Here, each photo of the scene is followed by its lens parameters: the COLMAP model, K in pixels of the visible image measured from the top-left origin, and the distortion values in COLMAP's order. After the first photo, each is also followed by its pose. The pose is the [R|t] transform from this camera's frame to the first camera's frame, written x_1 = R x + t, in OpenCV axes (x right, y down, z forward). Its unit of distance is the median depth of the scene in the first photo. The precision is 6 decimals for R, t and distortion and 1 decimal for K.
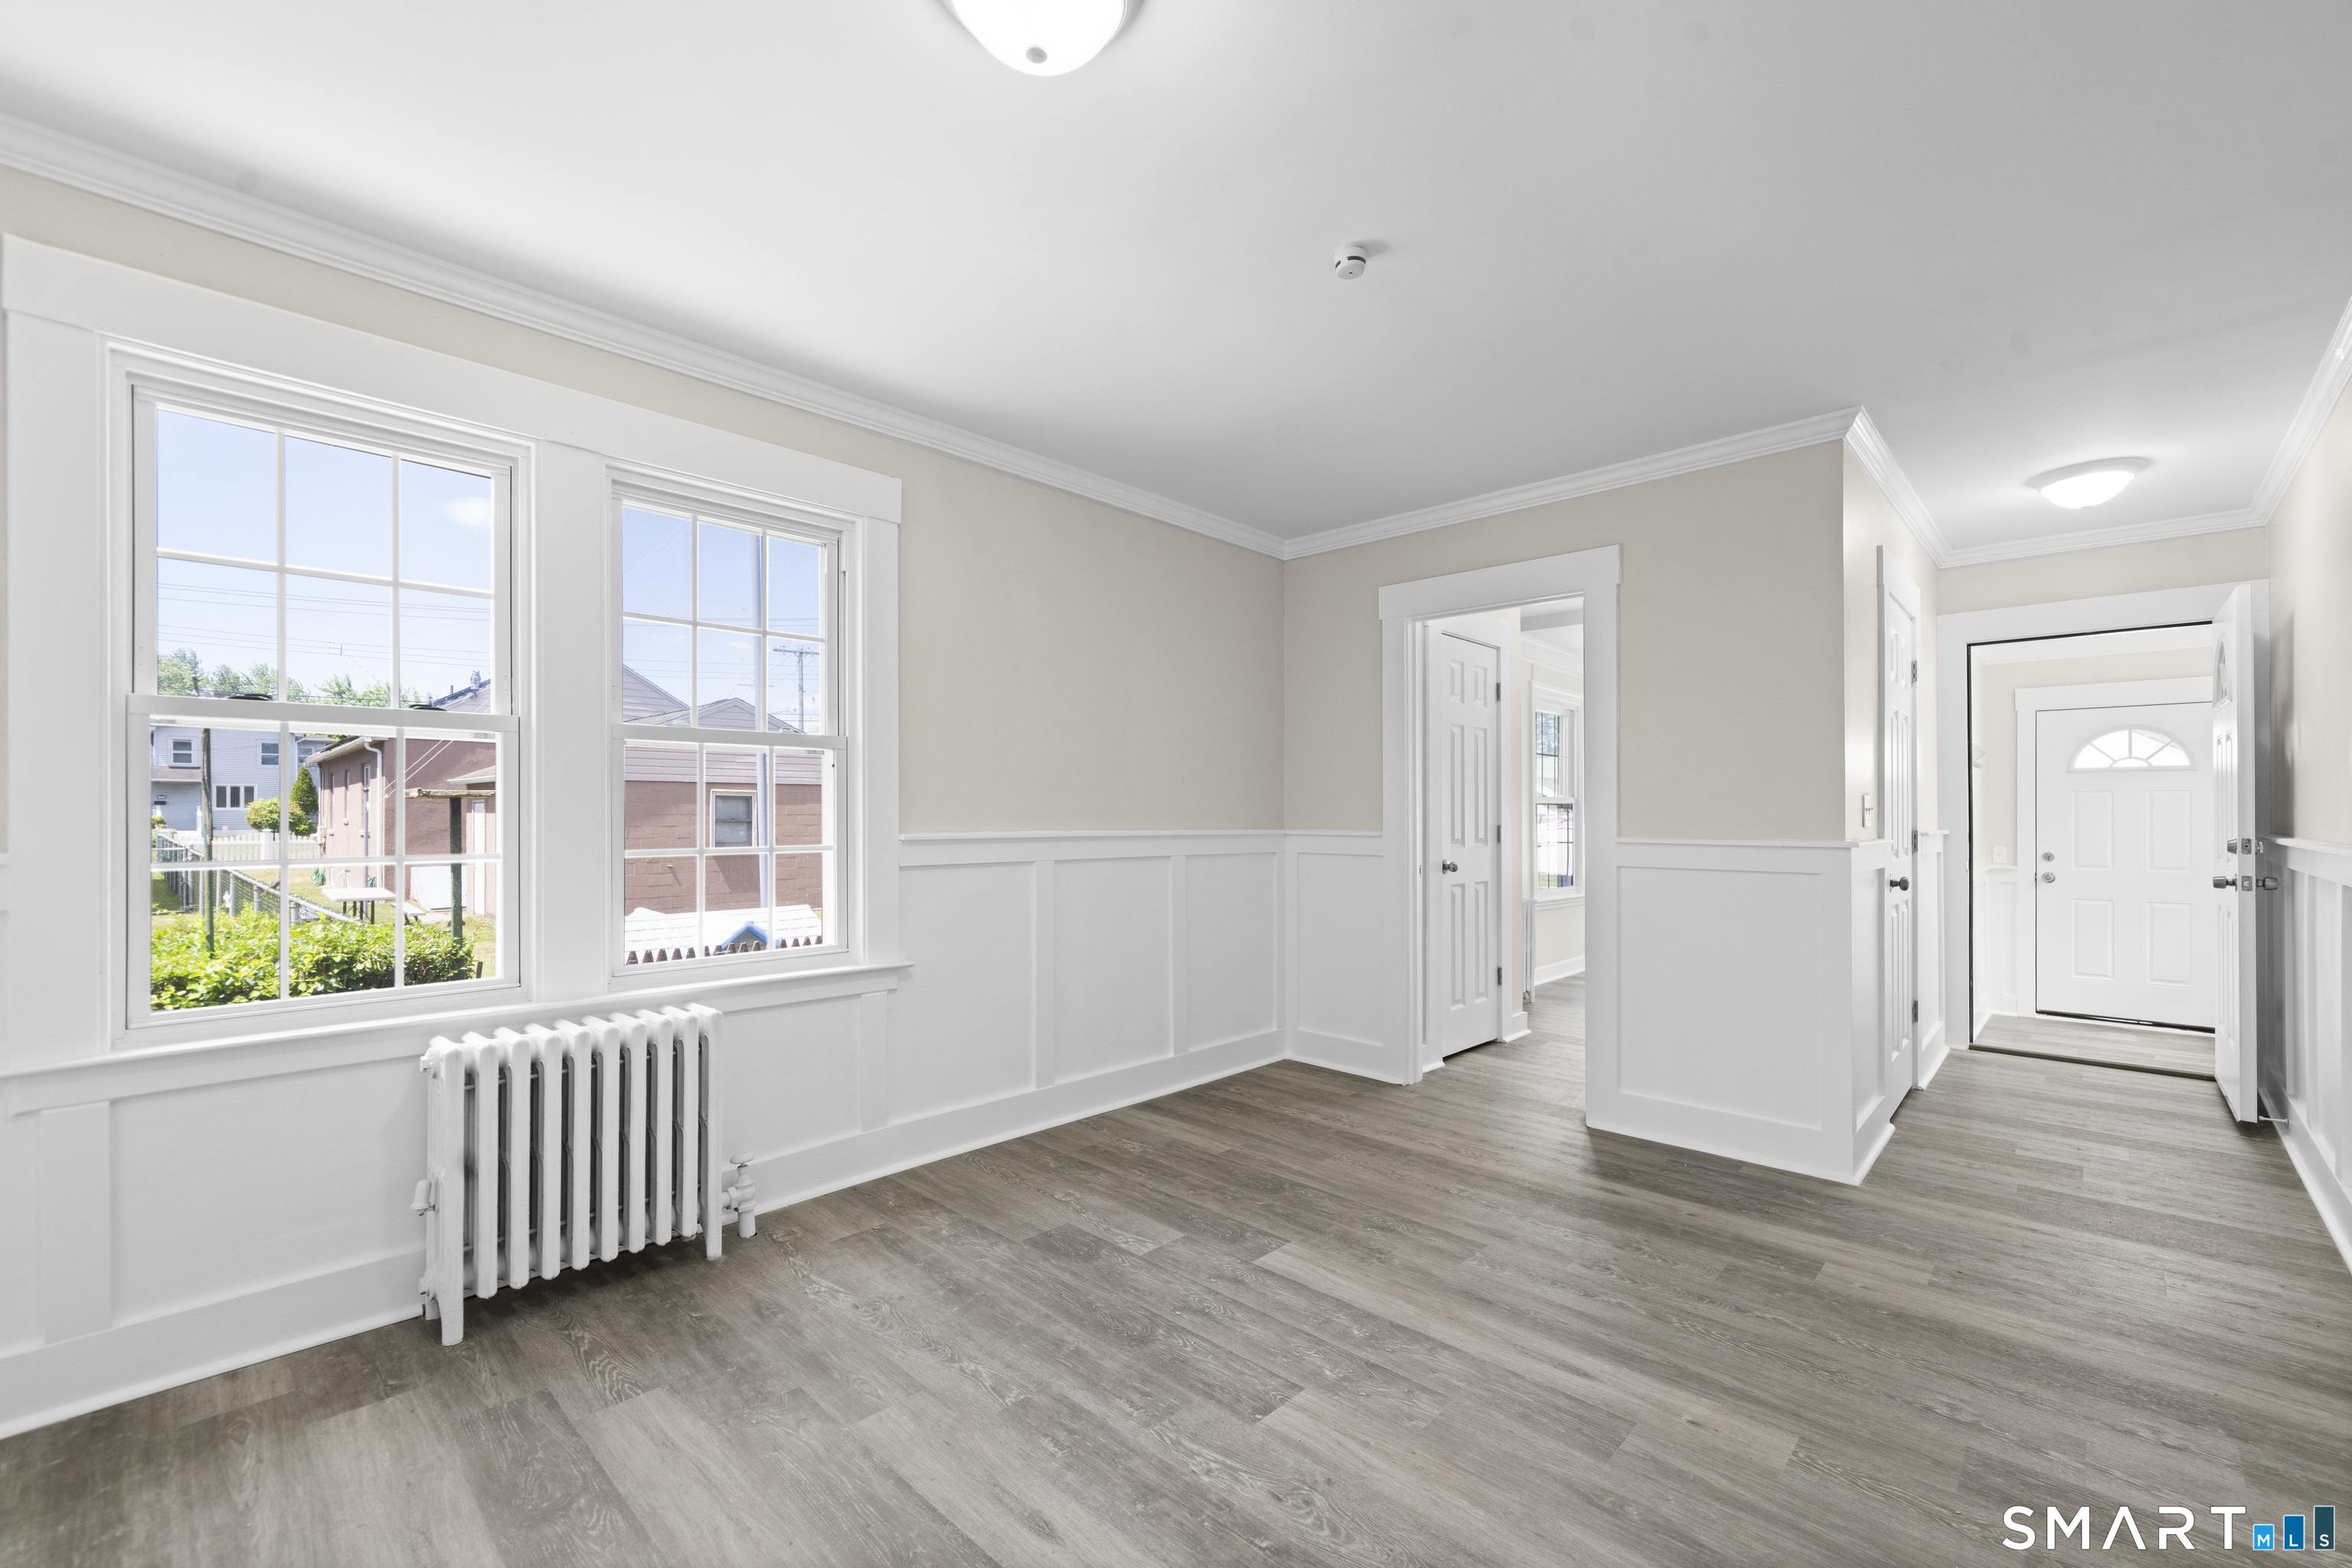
lens RADIAL K [[982.3, 0, 1174.9], [0, 982.3, 811.8], [0, 0, 1]] dist [0.000027, 0.000449]
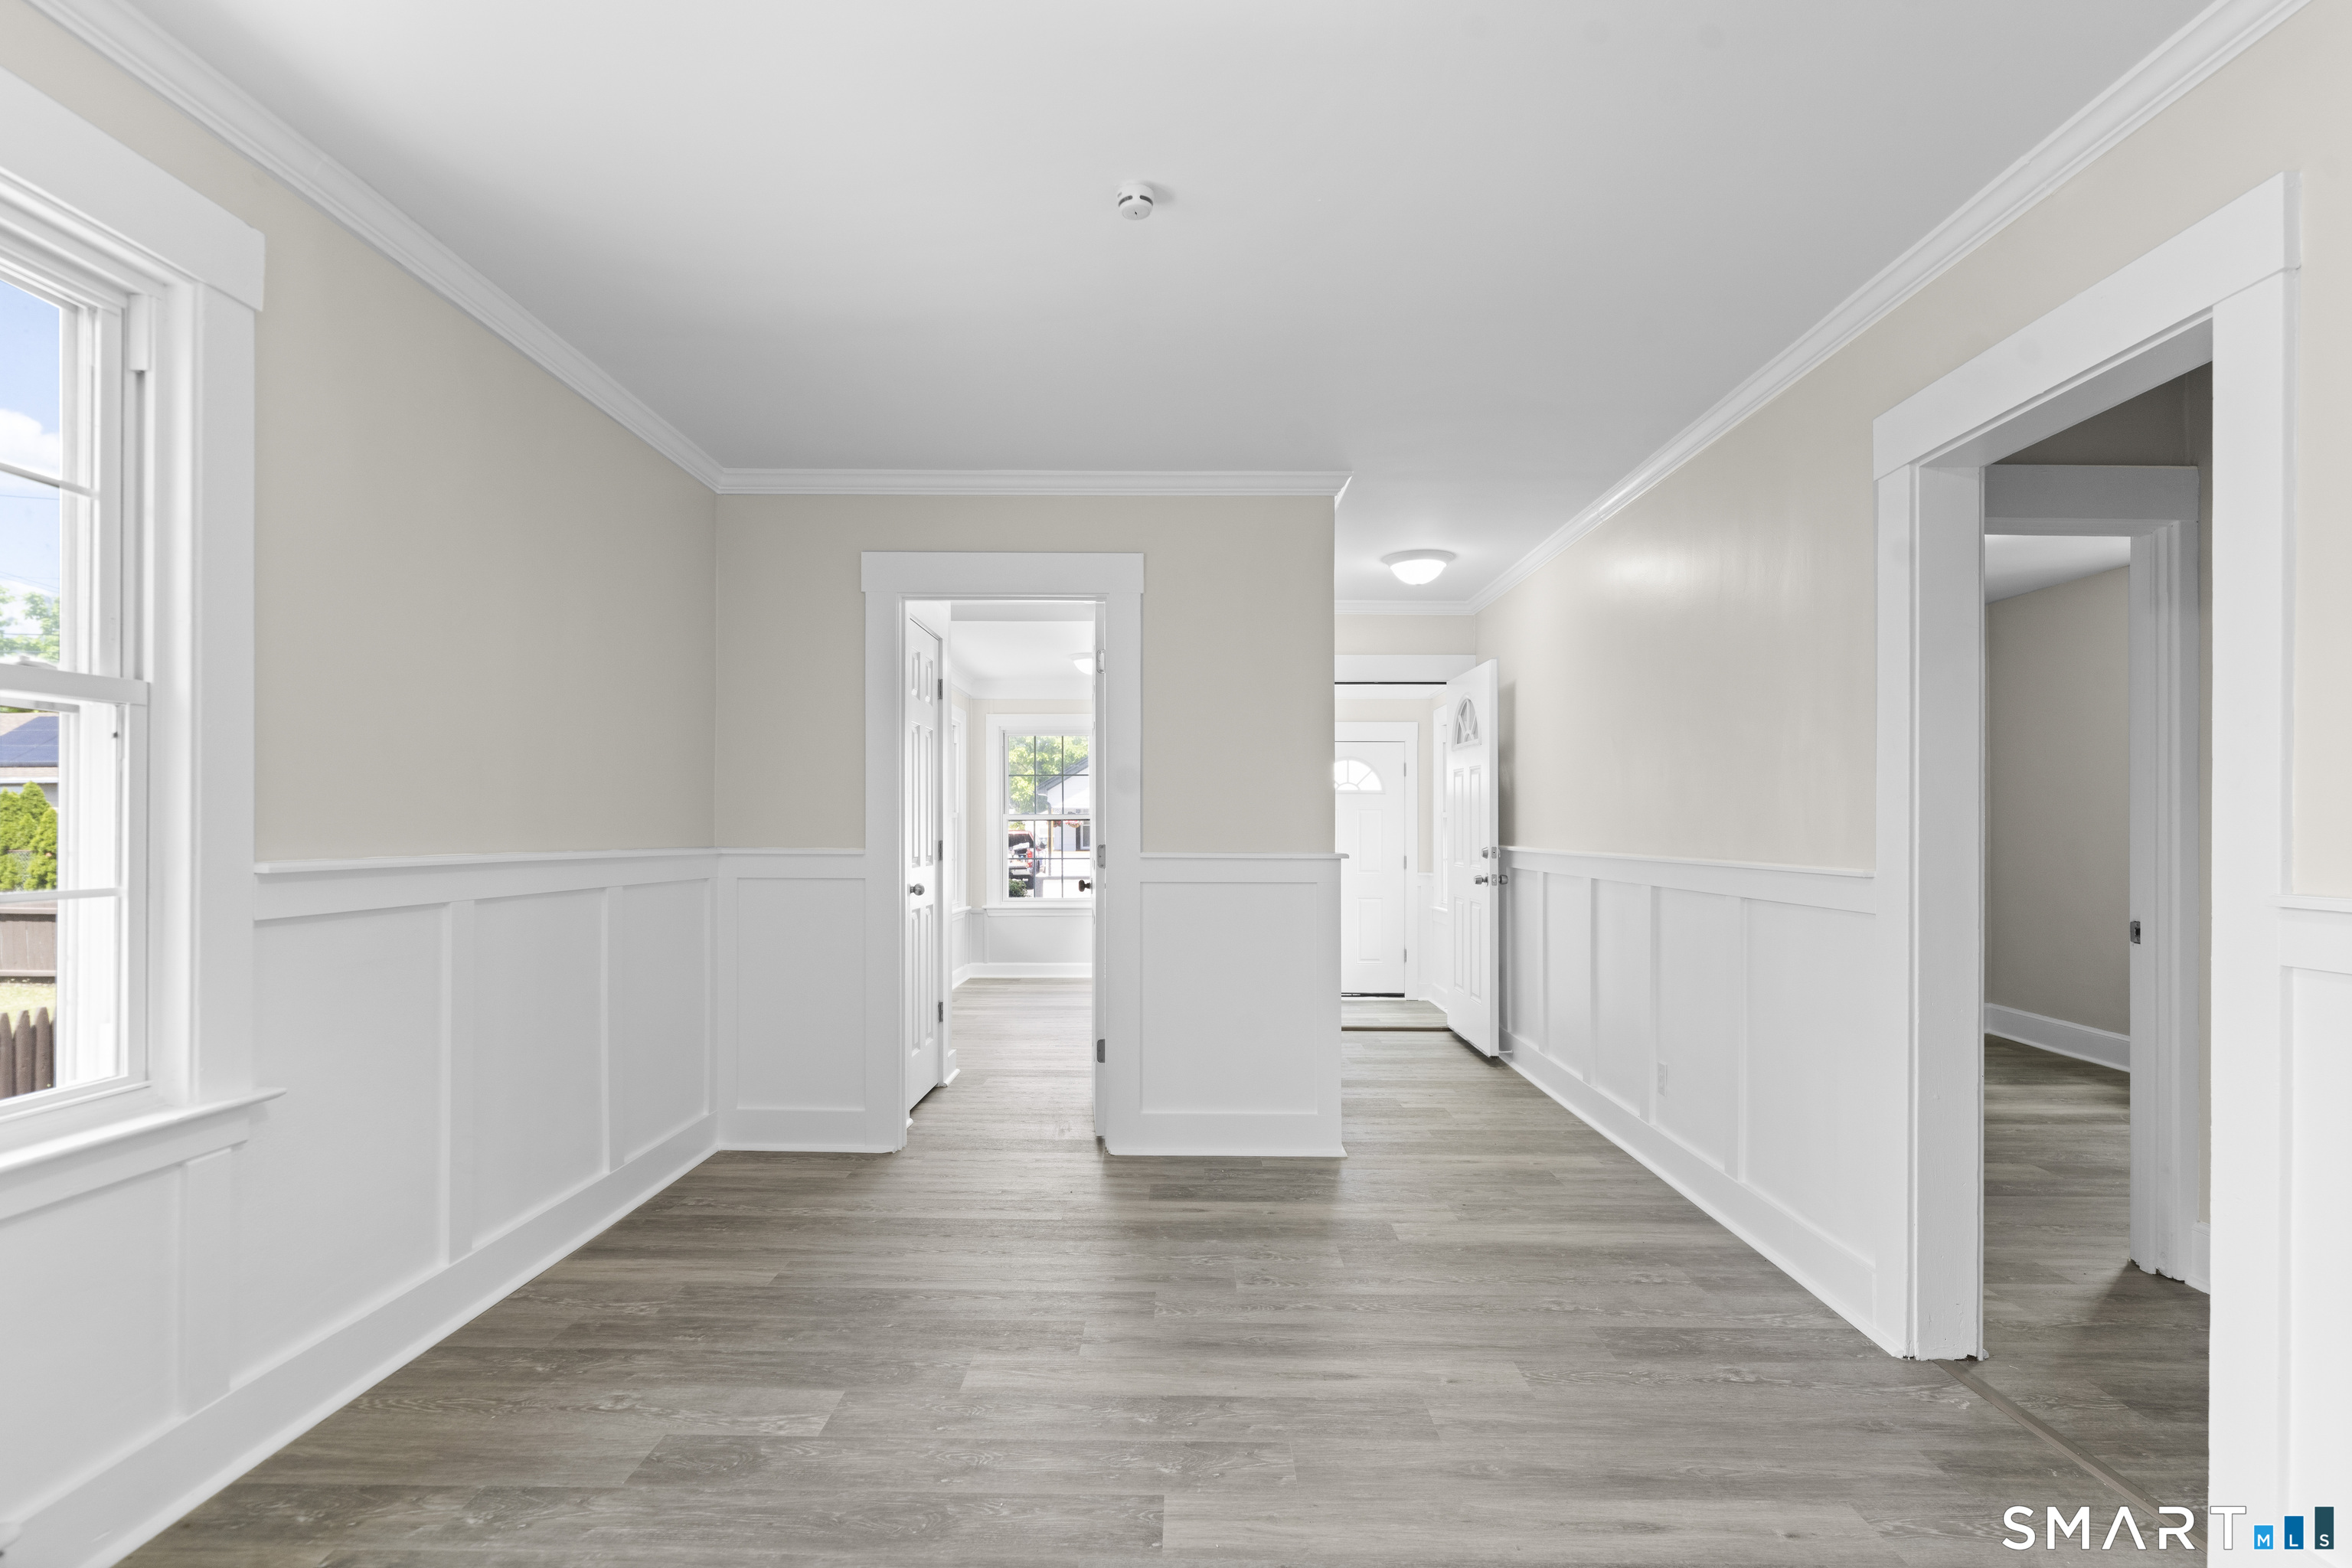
lens RADIAL K [[1149.4, 0, 1177.6], [0, 1149.4, 819.3], [0, 0, 1]] dist [0.001009, 0.000657]
pose [[0.728388, 0.006160, 0.685137, -0.369898], [-0.003306, 0.999980, -0.005476, -0.000868], [-0.685156, 0.001723, 0.728394, 0.170334]]
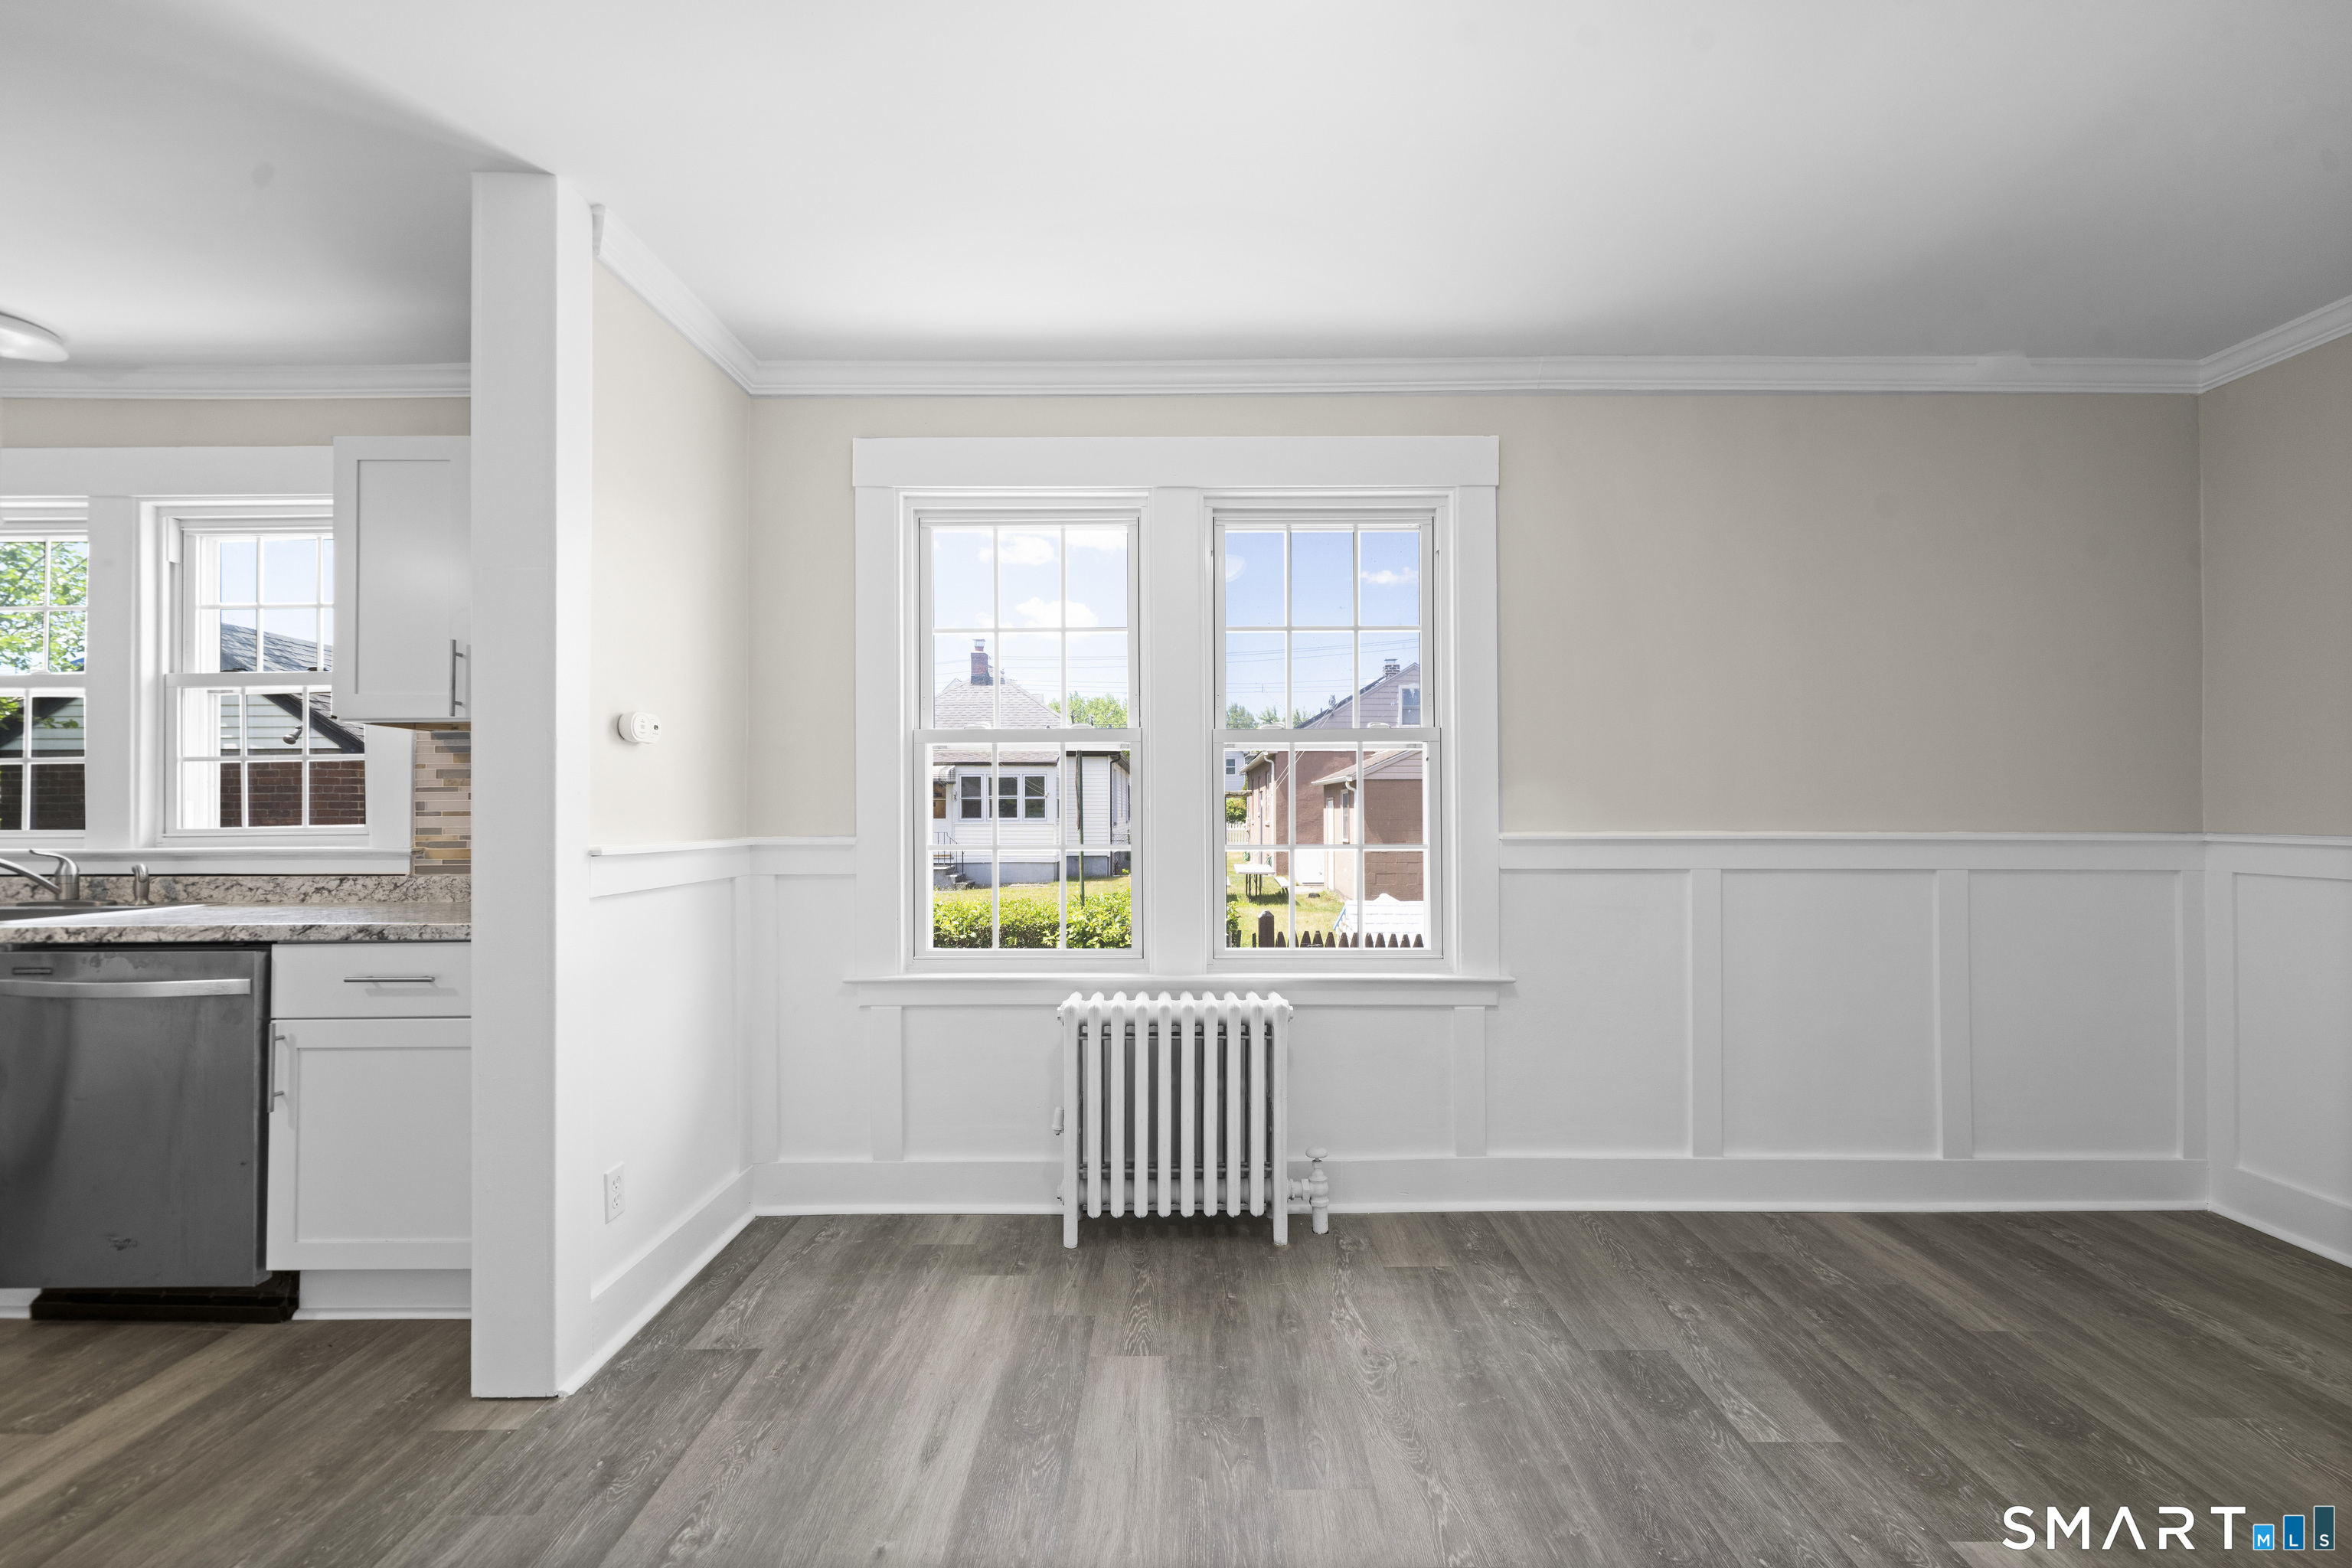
lens RADIAL K [[942.2, 0, 1181.6], [0, 942.2, 806.3], [0, 0, 1]] dist [-0.001138, 0.000254]
pose [[0.691236, -0.004018, -0.722618, 0.148512], [0.004303, 0.999990, -0.001444, -0.001562], [0.722616, -0.002112, 0.691246, 0.212533]]
